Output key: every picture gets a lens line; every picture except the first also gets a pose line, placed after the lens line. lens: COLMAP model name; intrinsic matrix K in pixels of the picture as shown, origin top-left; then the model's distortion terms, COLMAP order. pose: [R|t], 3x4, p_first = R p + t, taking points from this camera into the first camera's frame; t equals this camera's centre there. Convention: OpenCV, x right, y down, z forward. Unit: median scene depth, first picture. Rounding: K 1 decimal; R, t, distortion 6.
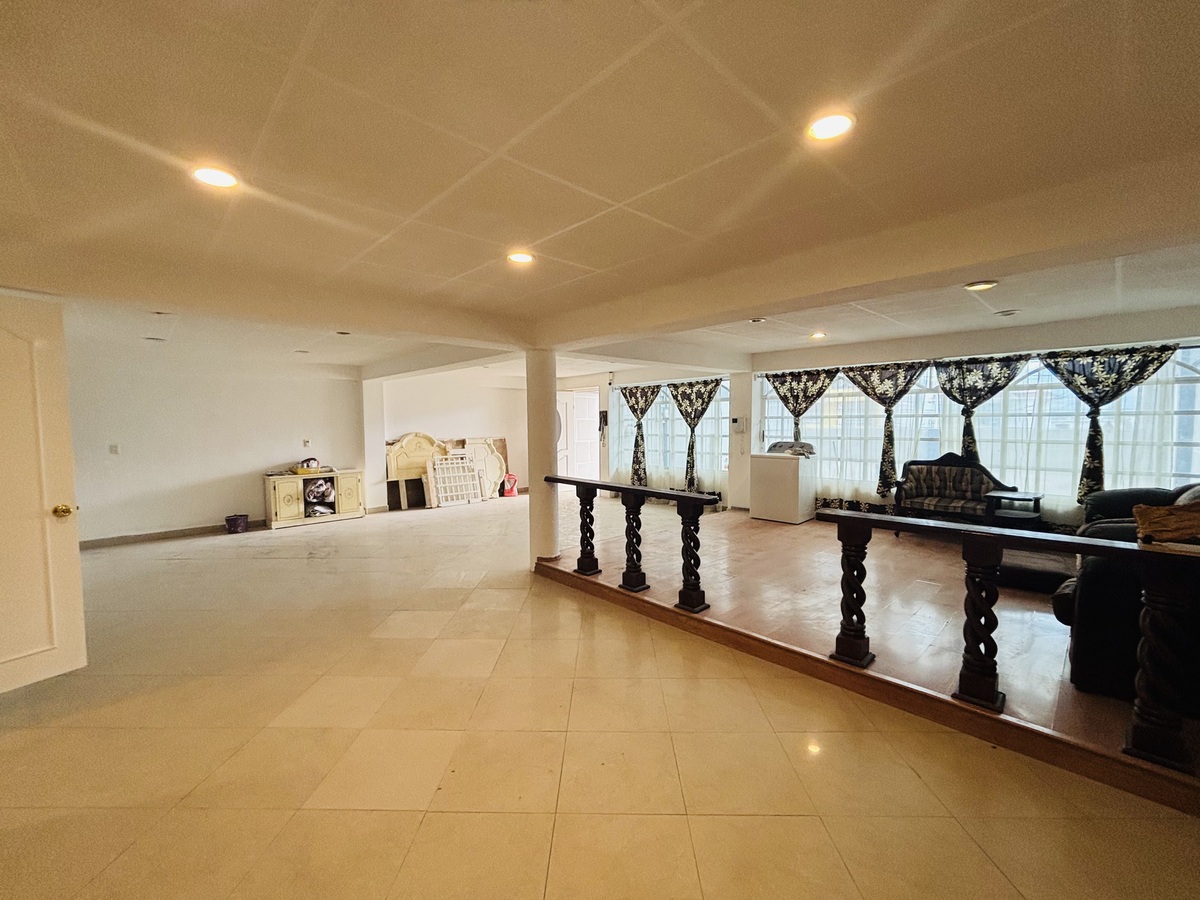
lens RADIAL K [[487.4, 0, 598.7], [0, 487.4, 454.6], [0, 0, 1]] dist [0.000973, 0.000018]
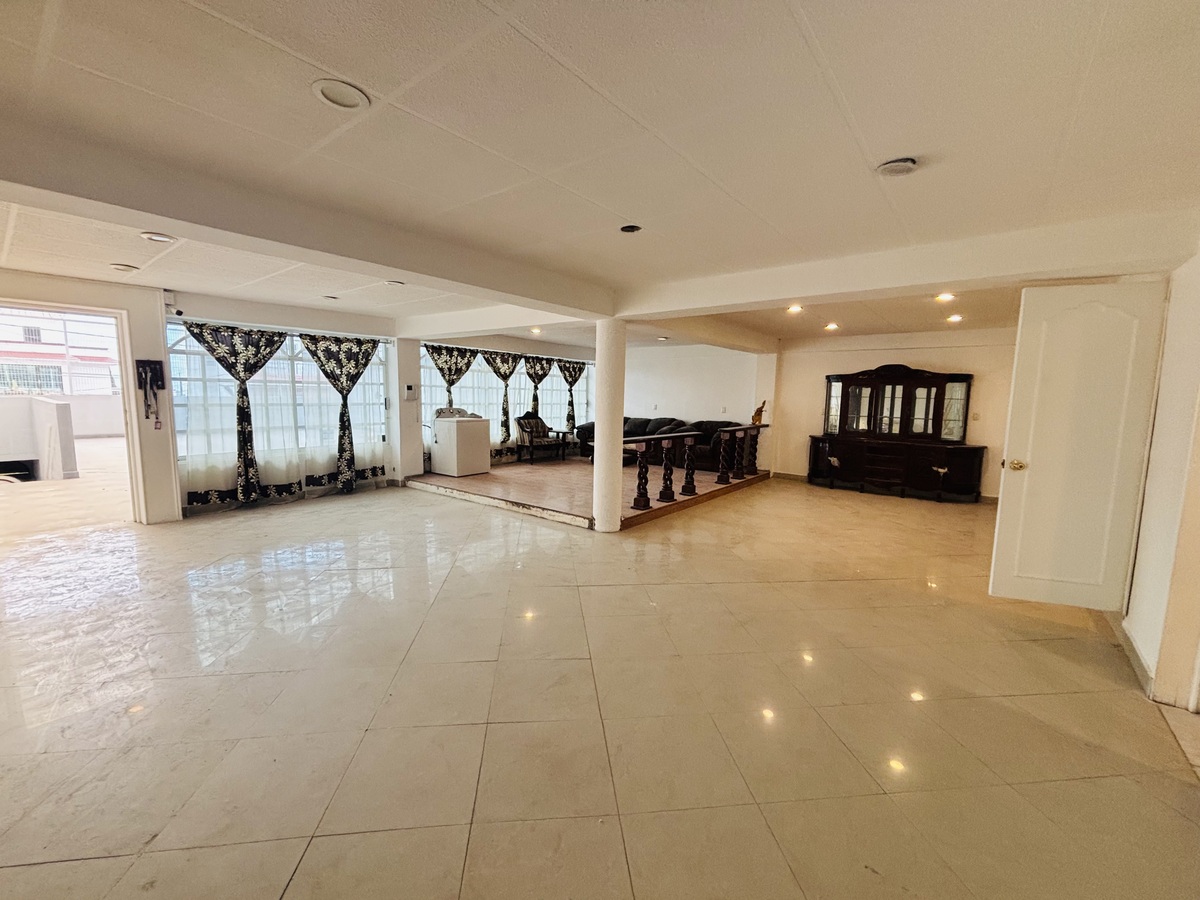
lens RADIAL K [[487.4, 0, 604.4], [0, 487.4, 447.3], [0, 0, 1]] dist [0.000973, 0.000018]
pose [[-0.186640, -0.105857, 0.976709, -0.791808], [0.044381, 0.992255, 0.116022, -0.051002], [-0.981425, 0.065002, -0.180496, 0.843360]]
